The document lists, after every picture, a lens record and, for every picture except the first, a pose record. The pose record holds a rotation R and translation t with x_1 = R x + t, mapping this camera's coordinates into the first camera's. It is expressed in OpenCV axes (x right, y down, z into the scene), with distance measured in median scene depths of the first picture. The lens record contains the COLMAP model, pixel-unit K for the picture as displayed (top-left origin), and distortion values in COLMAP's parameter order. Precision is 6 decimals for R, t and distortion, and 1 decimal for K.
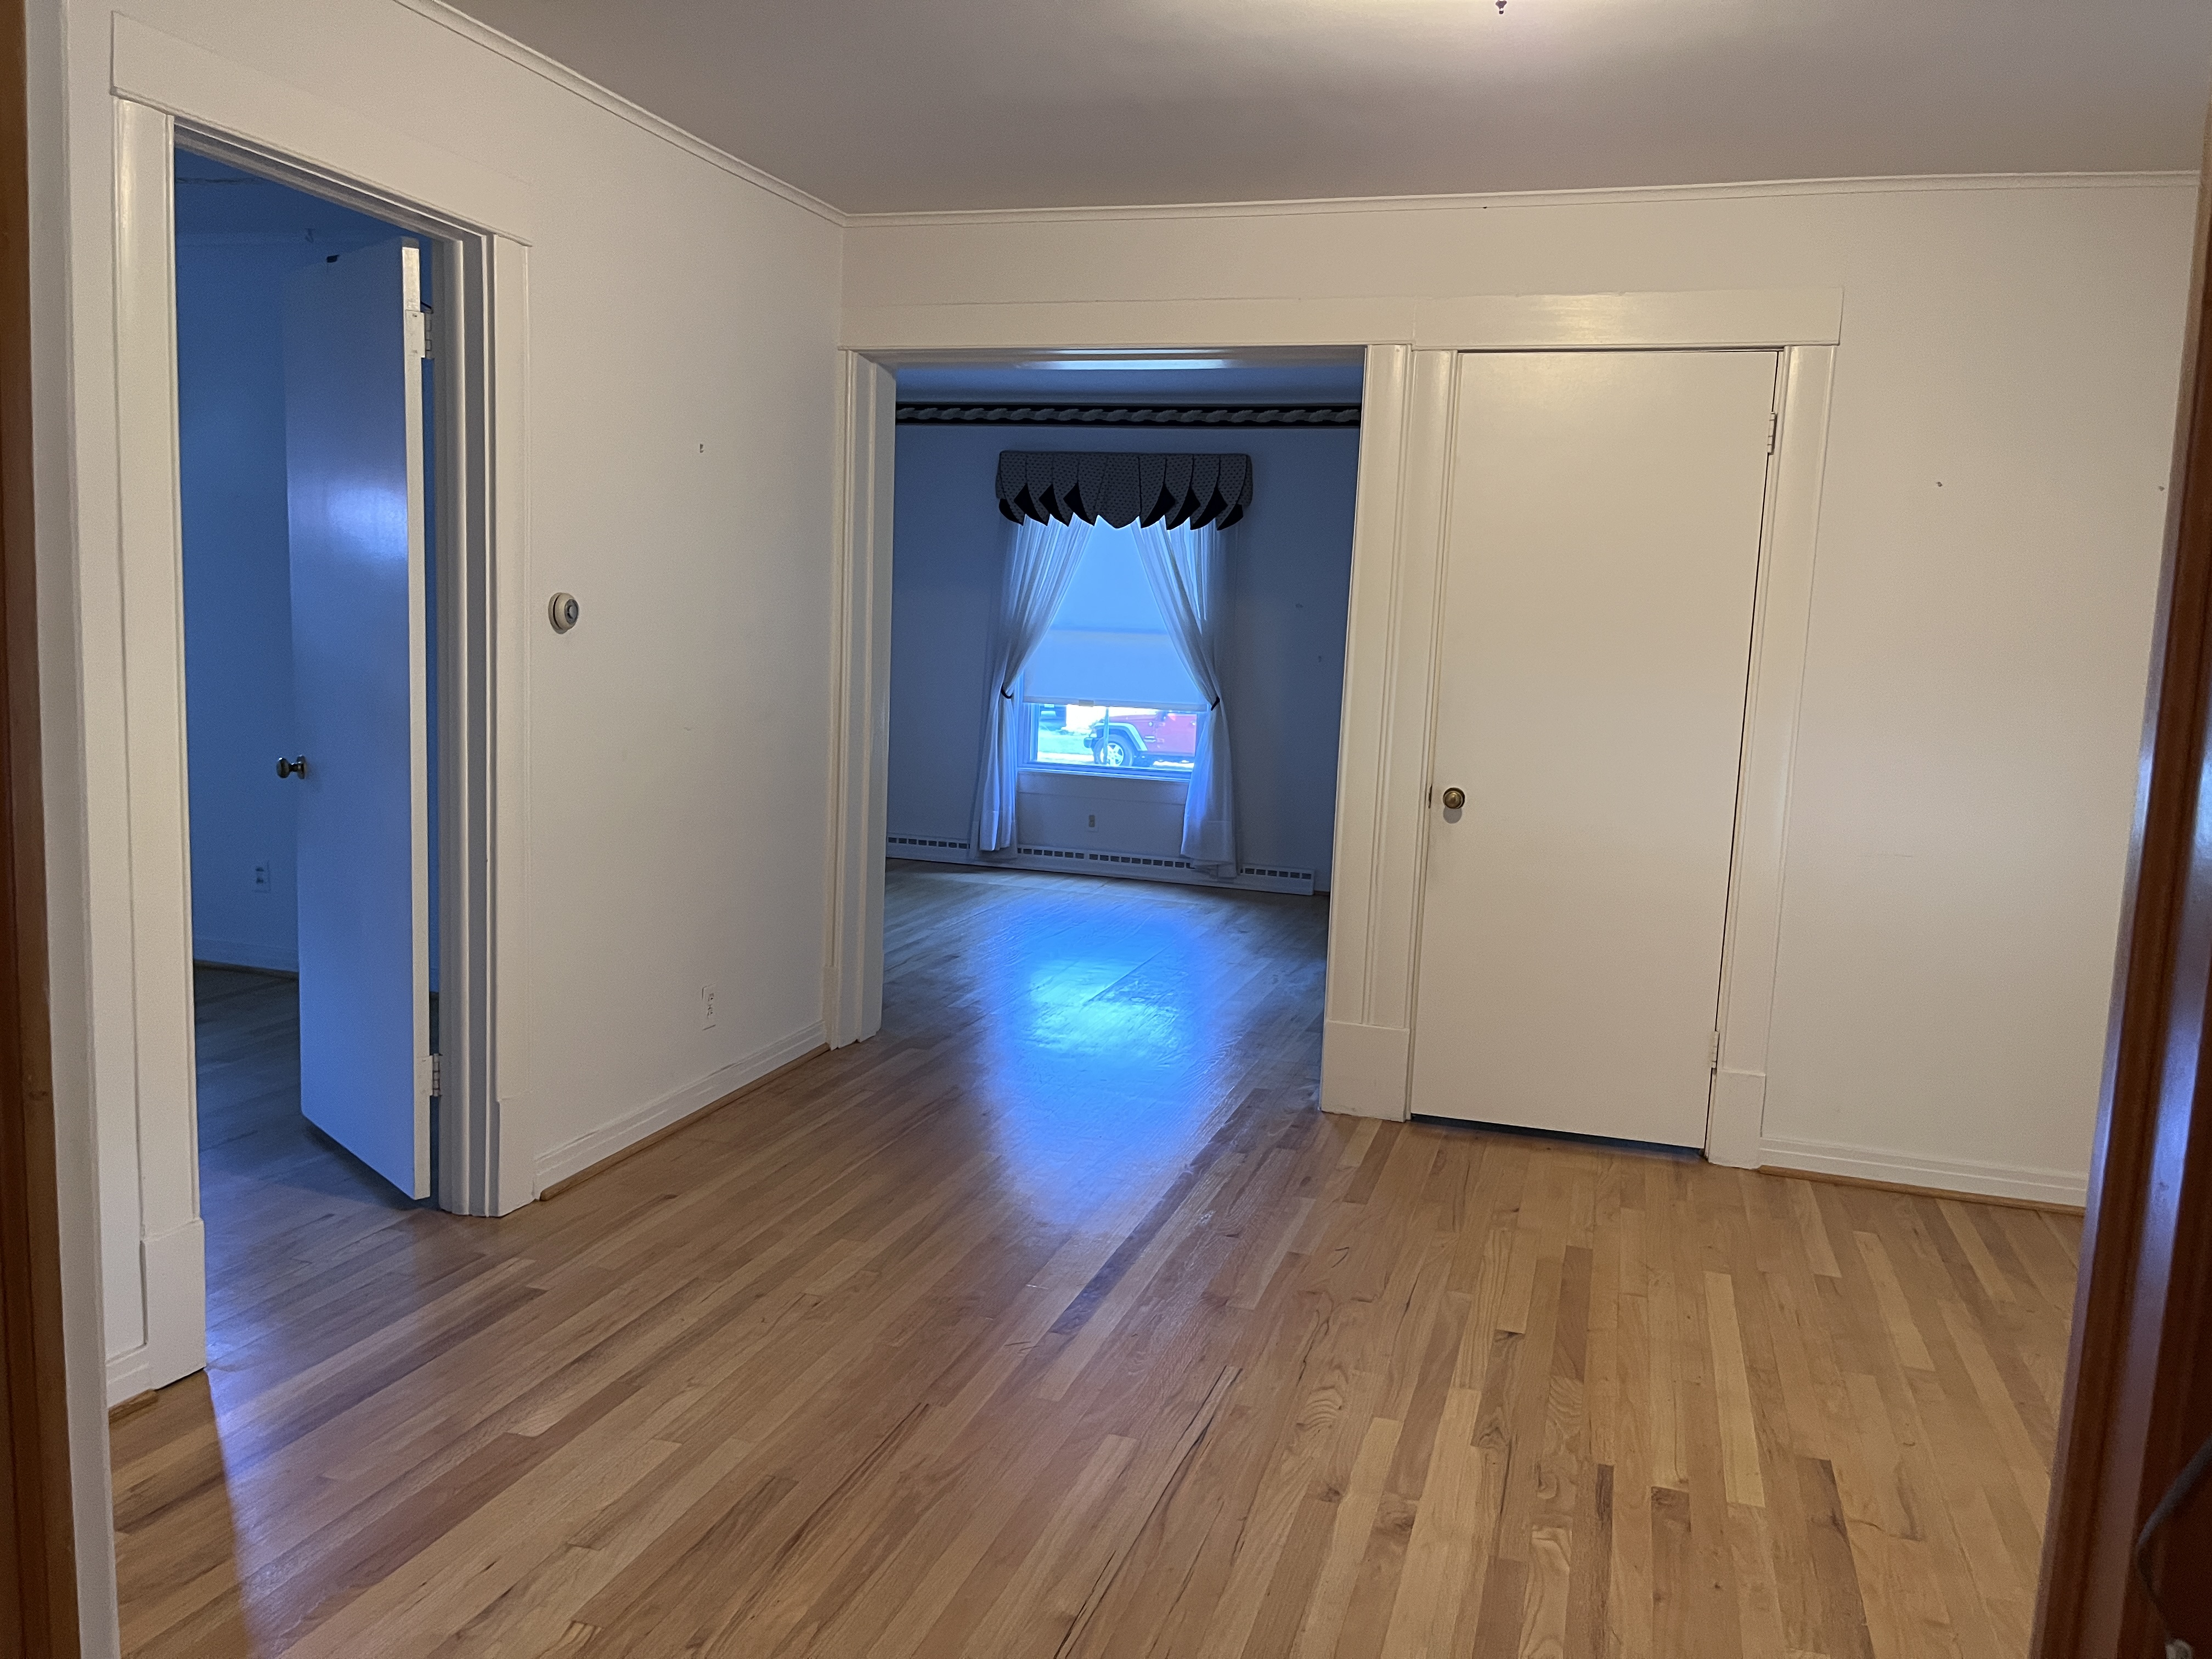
lens RADIAL K [[1701.1, 0, 1098.5], [0, 1701.1, 838.2], [0, 0, 1]] dist [0.063296, -0.081771]
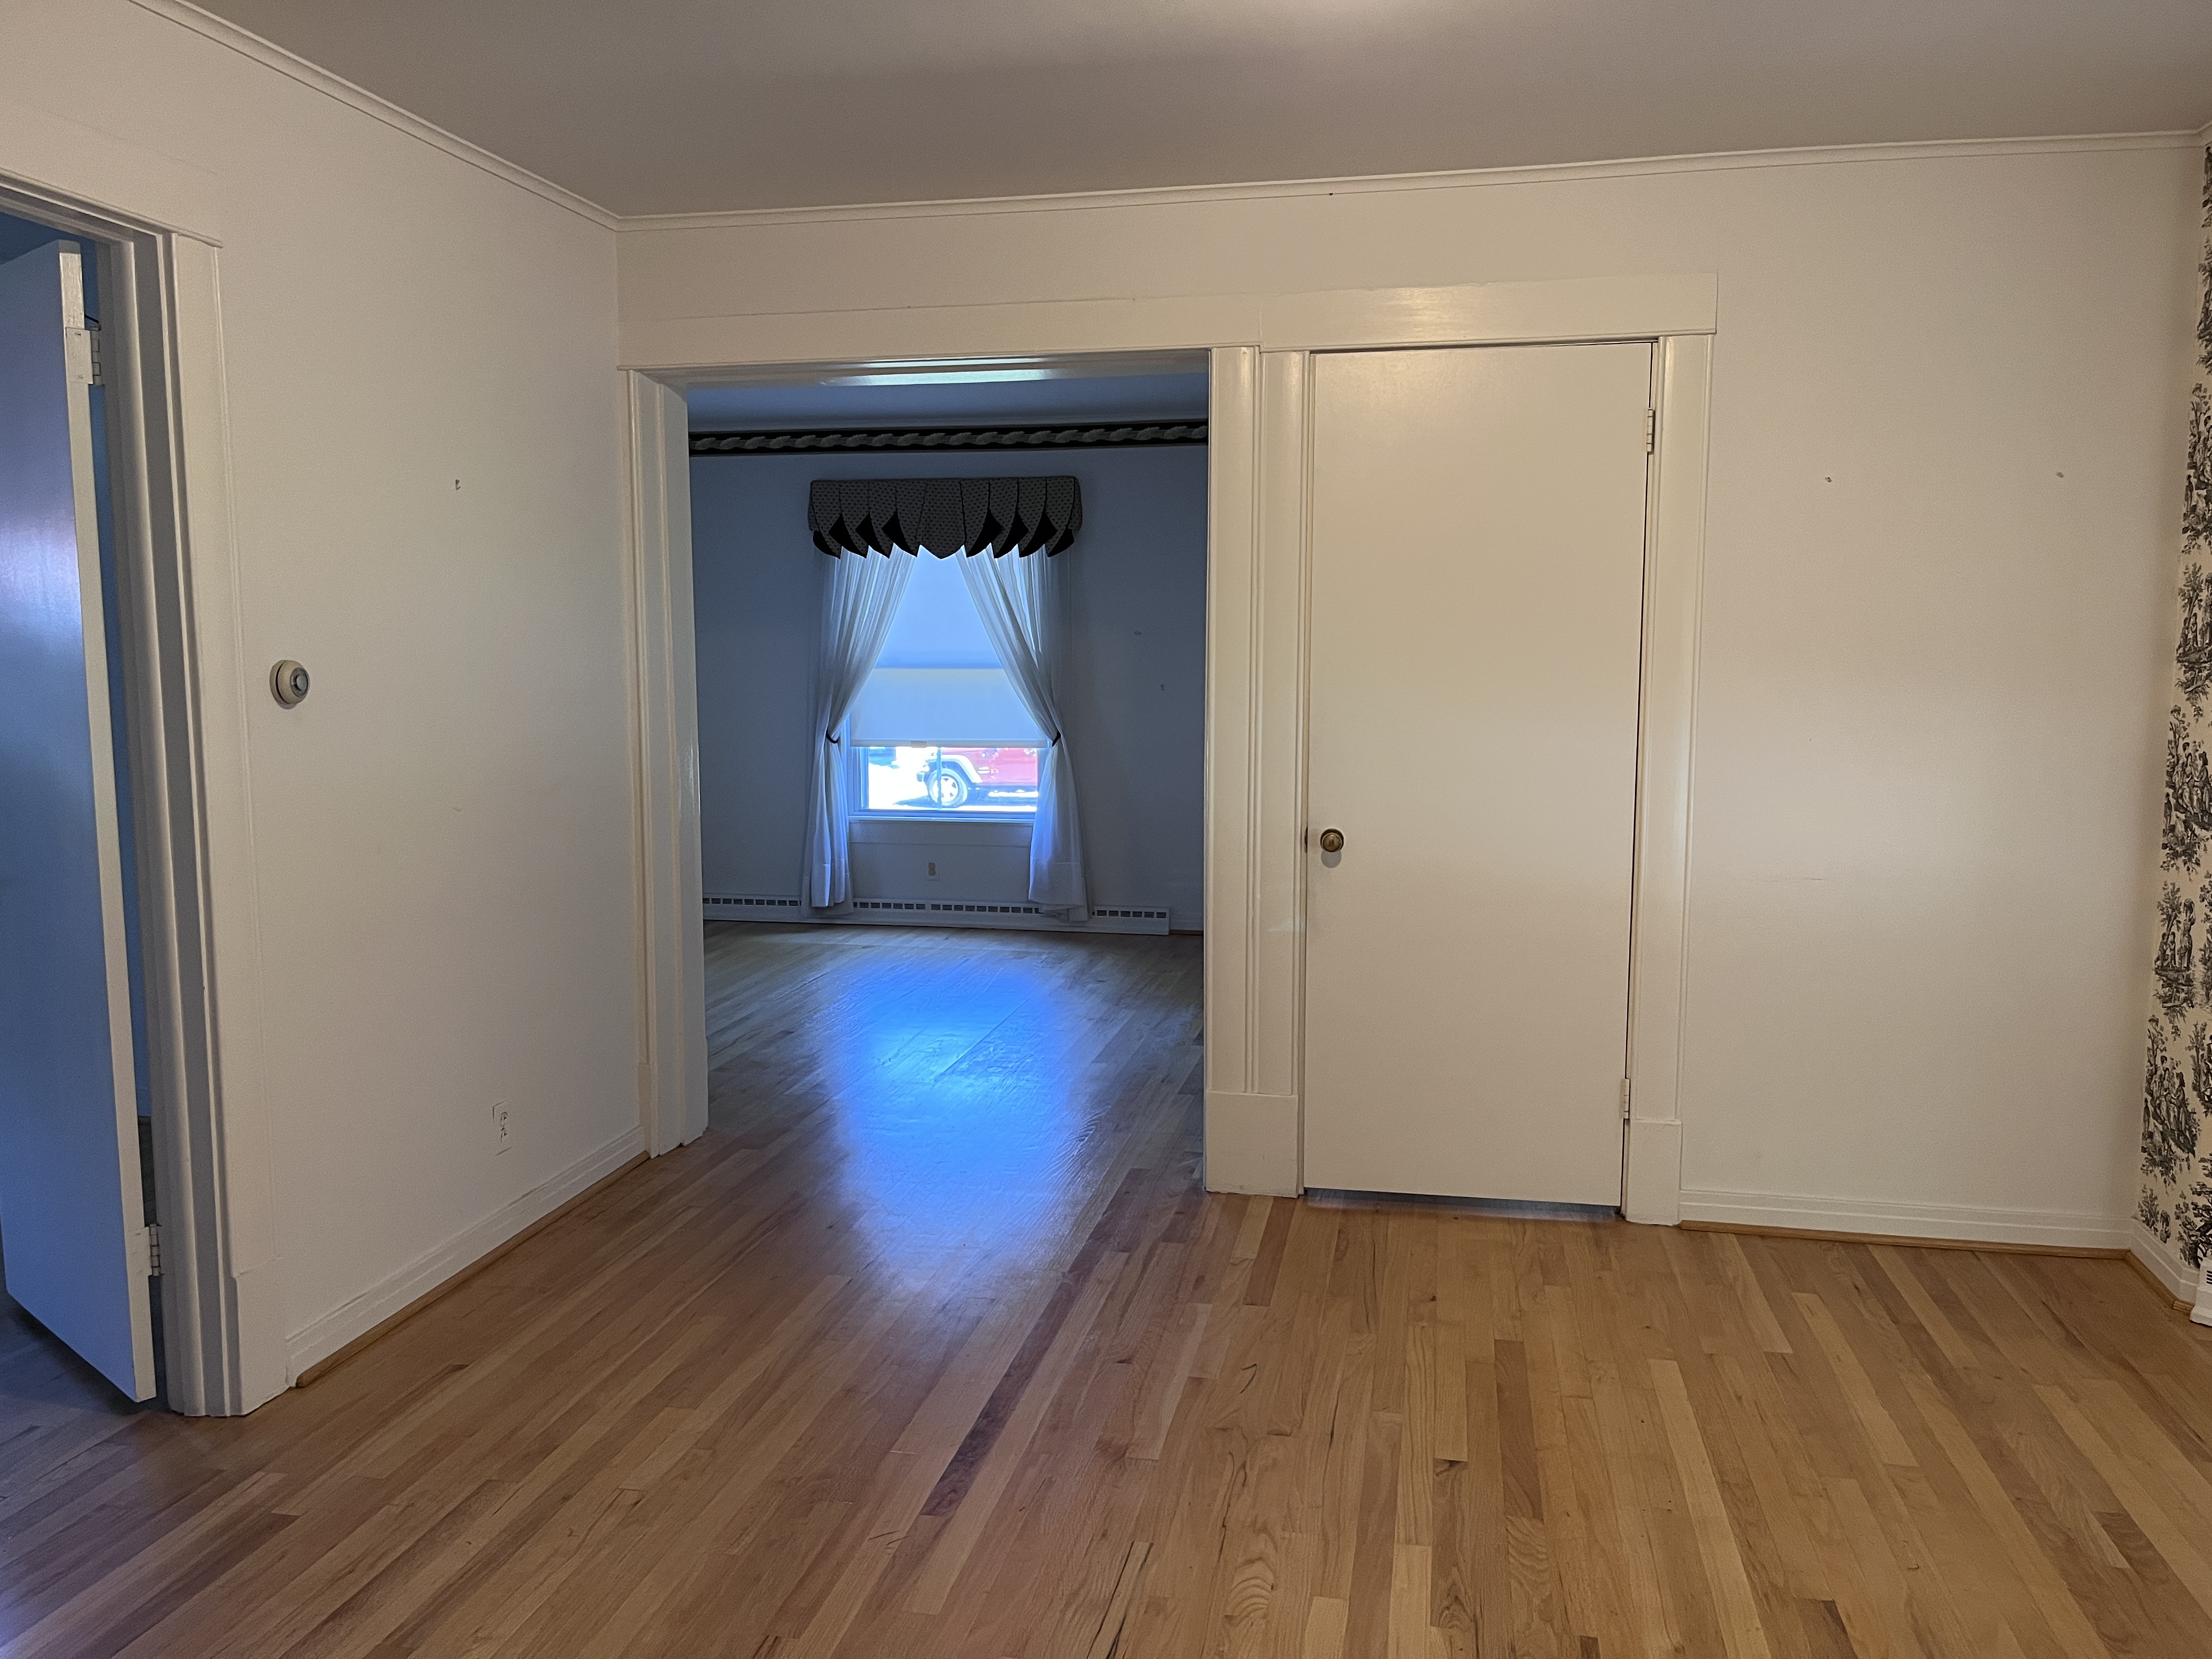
lens RADIAL K [[1701.1, 0, 1107.0], [0, 1701.1, 843.4], [0, 0, 1]] dist [0.063296, -0.081771]
pose [[0.993409, -0.054207, 0.100997, -0.003070], [0.055435, 0.998418, -0.009394, -0.016490], [-0.100328, 0.014930, 0.994842, 0.087090]]
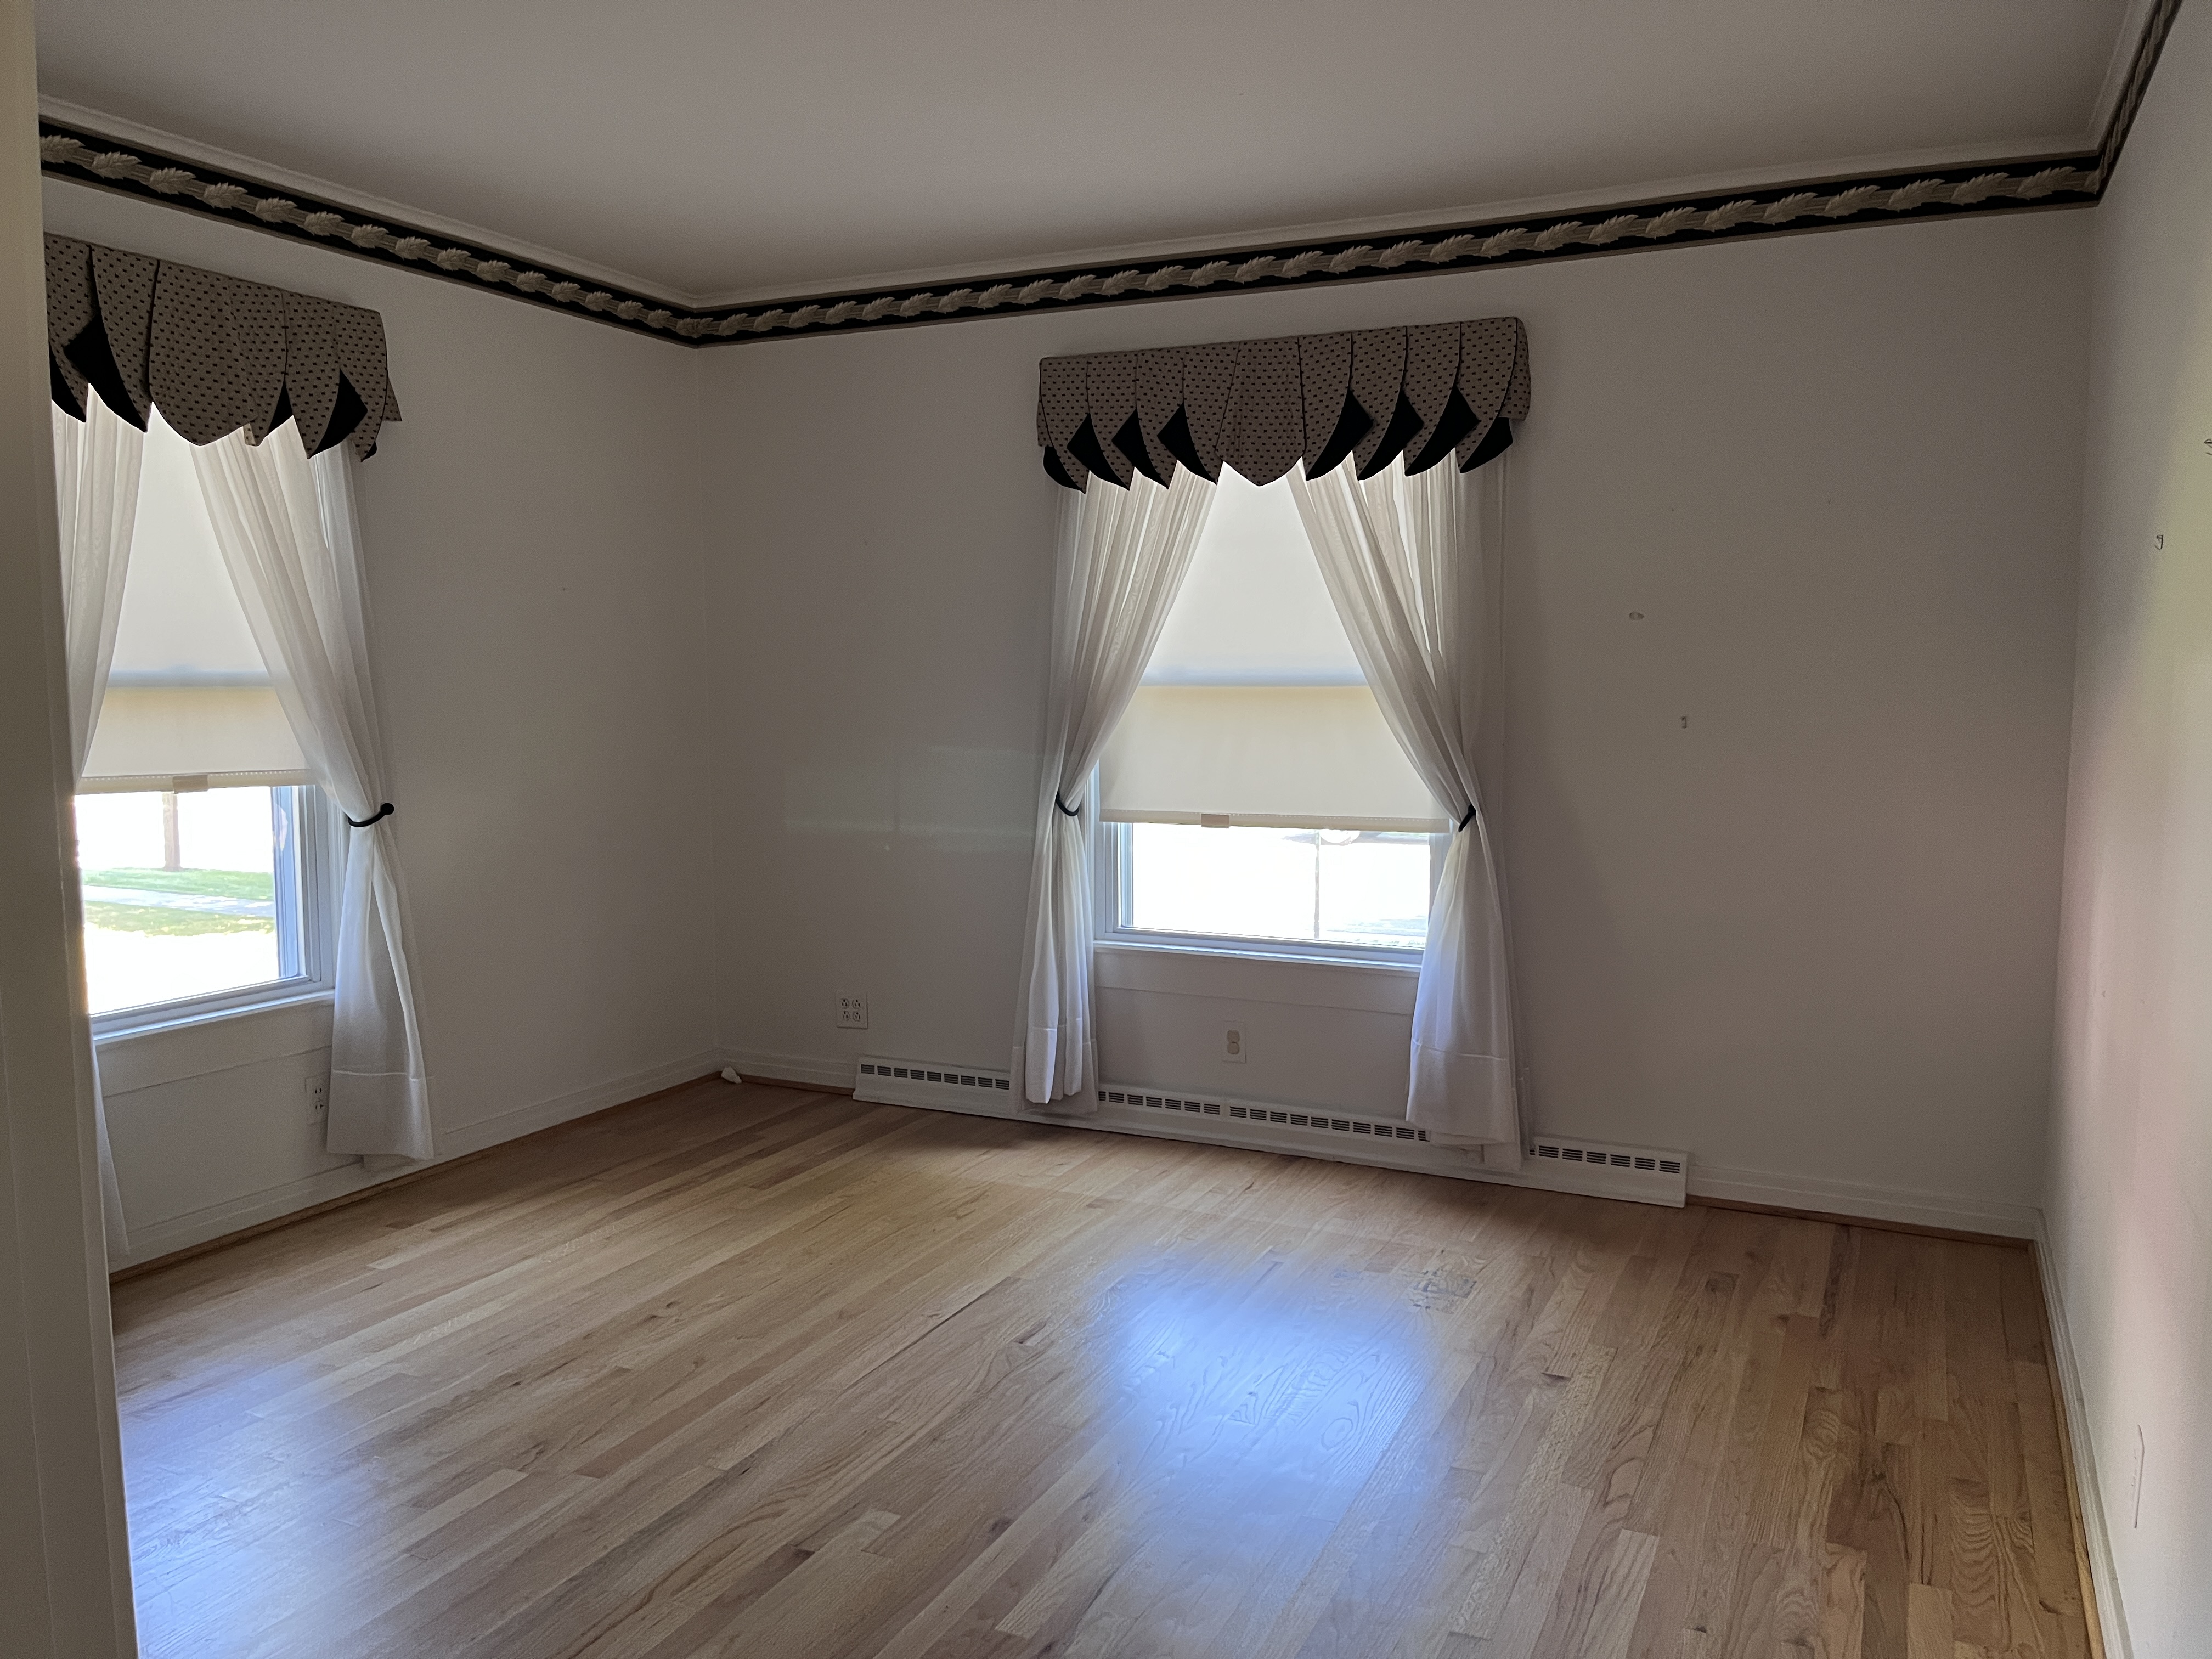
lens RADIAL K [[1701.1, 0, 1094.8], [0, 1701.1, 834.8], [0, 0, 1]] dist [0.063296, -0.081771]
pose [[0.990007, -0.029141, -0.137974, 0.046558], [0.024258, 0.999023, -0.036942, -0.091938], [0.138916, 0.033226, 0.989747, 0.768273]]
